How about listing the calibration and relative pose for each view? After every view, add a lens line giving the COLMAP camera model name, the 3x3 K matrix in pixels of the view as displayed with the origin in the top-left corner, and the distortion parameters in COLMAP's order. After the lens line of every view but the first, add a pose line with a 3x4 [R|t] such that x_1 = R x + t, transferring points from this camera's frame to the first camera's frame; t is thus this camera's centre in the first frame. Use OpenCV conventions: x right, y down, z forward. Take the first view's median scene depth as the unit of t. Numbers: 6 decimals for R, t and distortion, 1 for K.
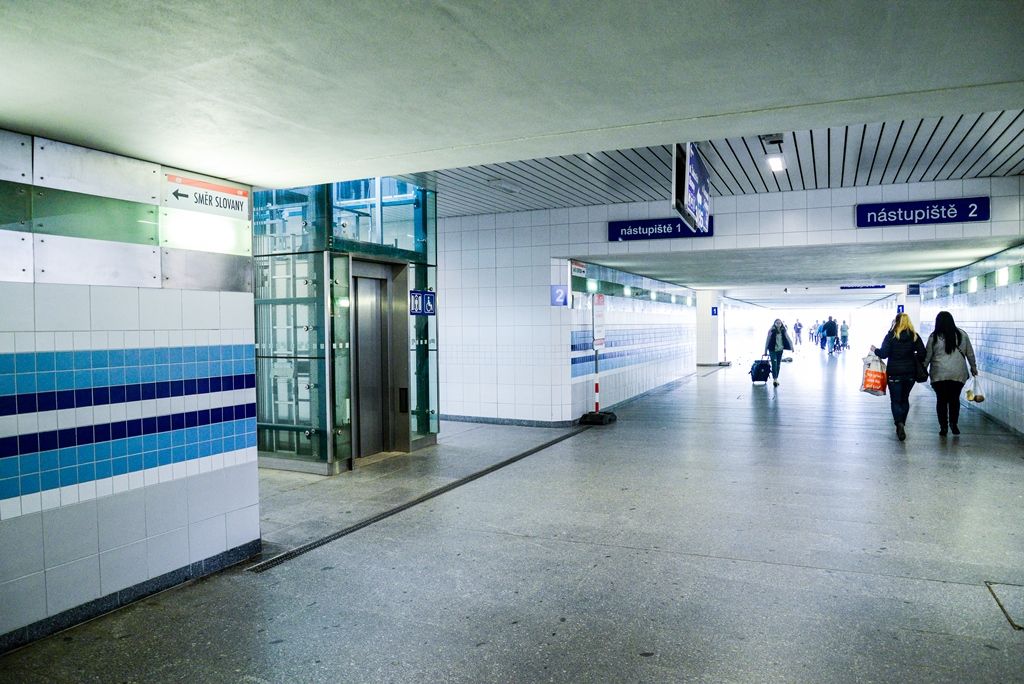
lens RADIAL K [[685.8, 0, 512.0], [0, 685.8, 342.8], [0, 0, 1]] dist [-0.000640, 0.000078]
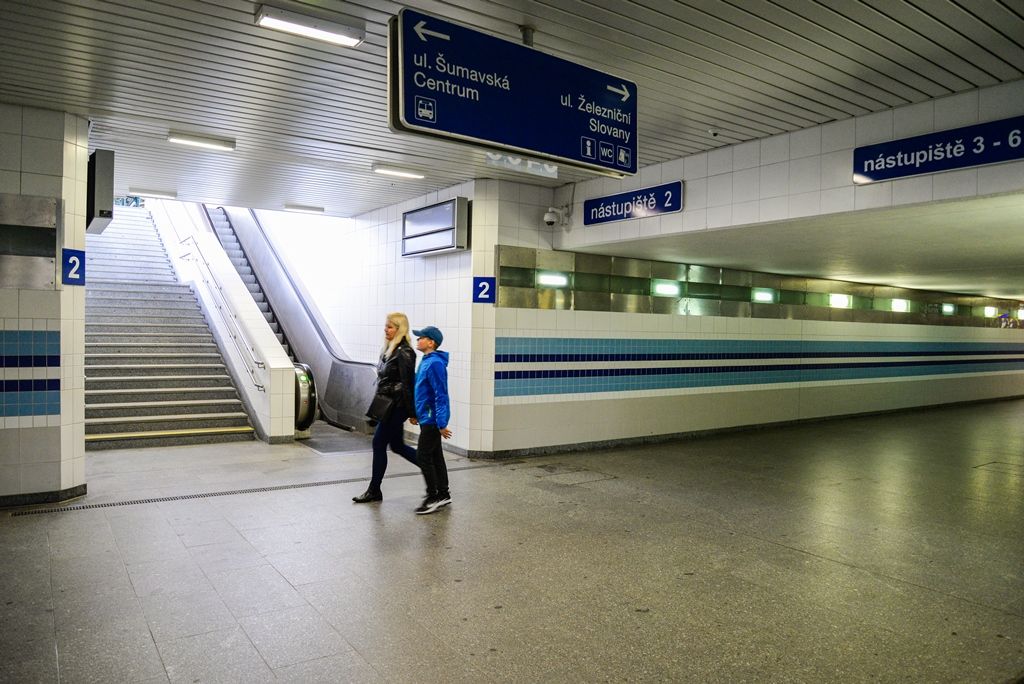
lens RADIAL K [[685.8, 0, 513.4], [0, 685.8, 338.6], [0, 0, 1]] dist [-0.000640, 0.000078]
pose [[-0.854210, -0.018601, 0.519595, -0.060461], [-0.000835, 0.999408, 0.034406, -0.059425], [-0.519927, 0.028956, -0.853720, 1.926958]]
